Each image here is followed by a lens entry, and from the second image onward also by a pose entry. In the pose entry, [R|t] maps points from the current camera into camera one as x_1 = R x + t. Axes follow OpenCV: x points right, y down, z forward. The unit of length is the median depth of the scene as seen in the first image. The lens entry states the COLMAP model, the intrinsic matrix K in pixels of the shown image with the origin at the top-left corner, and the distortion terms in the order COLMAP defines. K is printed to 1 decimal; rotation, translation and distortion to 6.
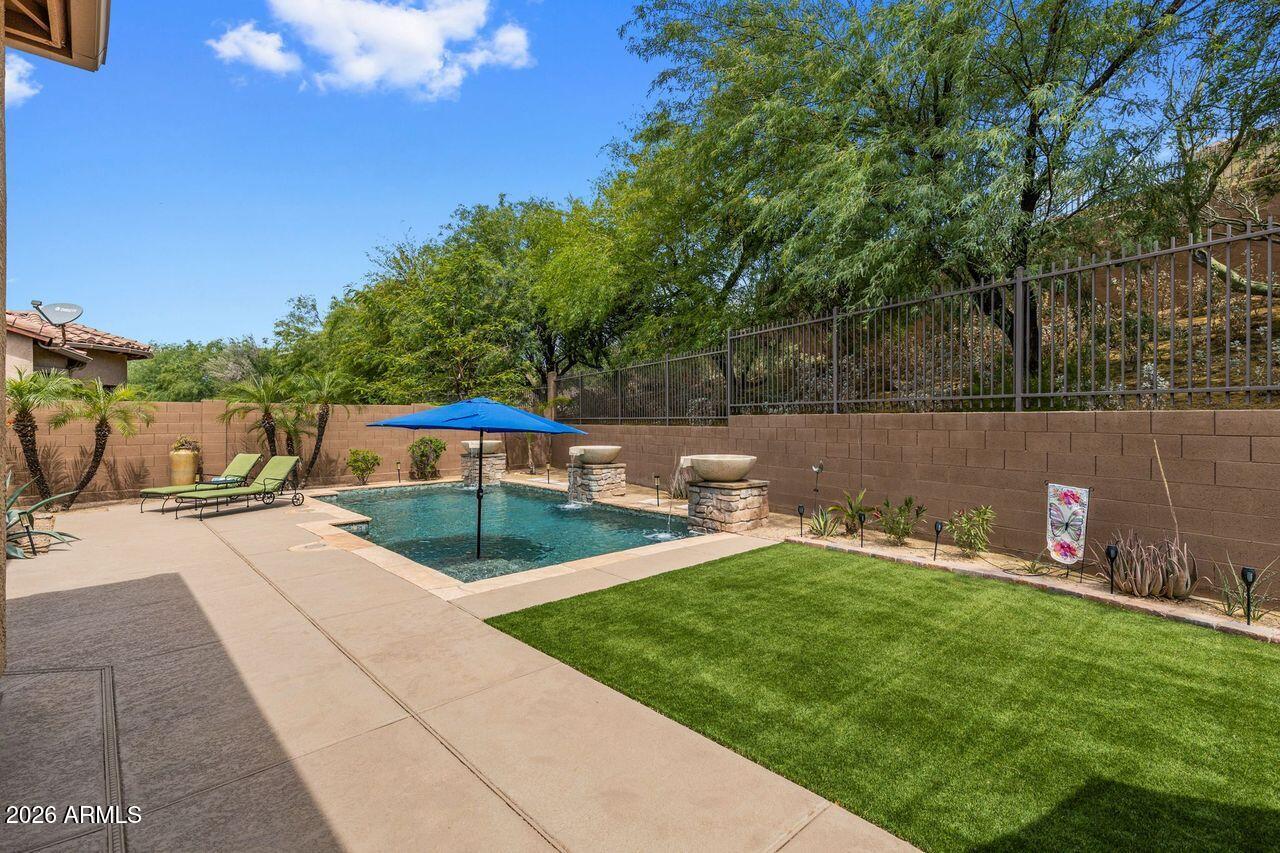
lens RADIAL K [[582.2, 0, 638.1], [0, 582.2, 428.9], [0, 0, 1]] dist [0.002936, -0.000917]
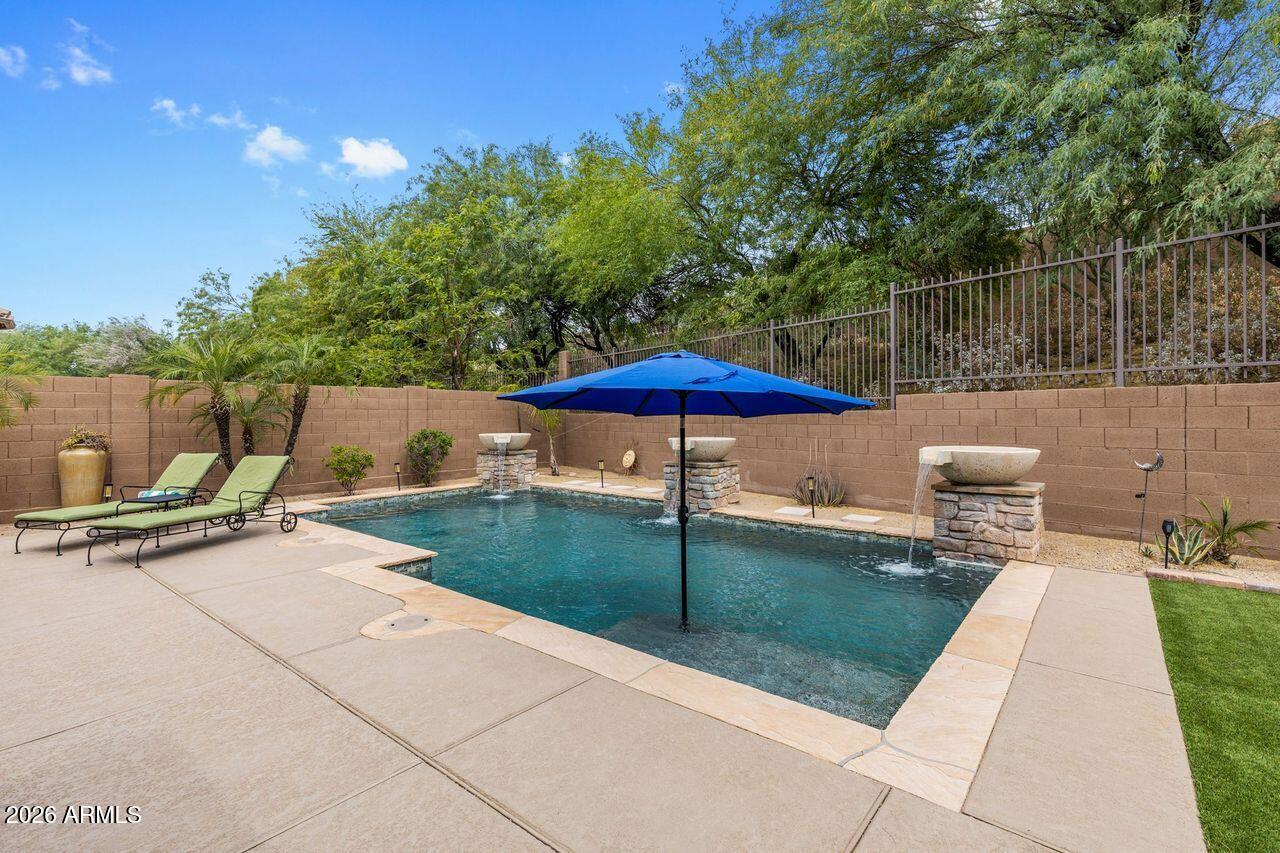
lens RADIAL K [[582.2, 0, 643.0], [0, 582.2, 419.1], [0, 0, 1]] dist [0.002936, -0.000917]
pose [[0.990201, -0.003045, 0.139615, -0.250718], [0.004565, 0.999934, -0.010568, 0.012855], [-0.139573, 0.011102, 0.990150, 0.265598]]
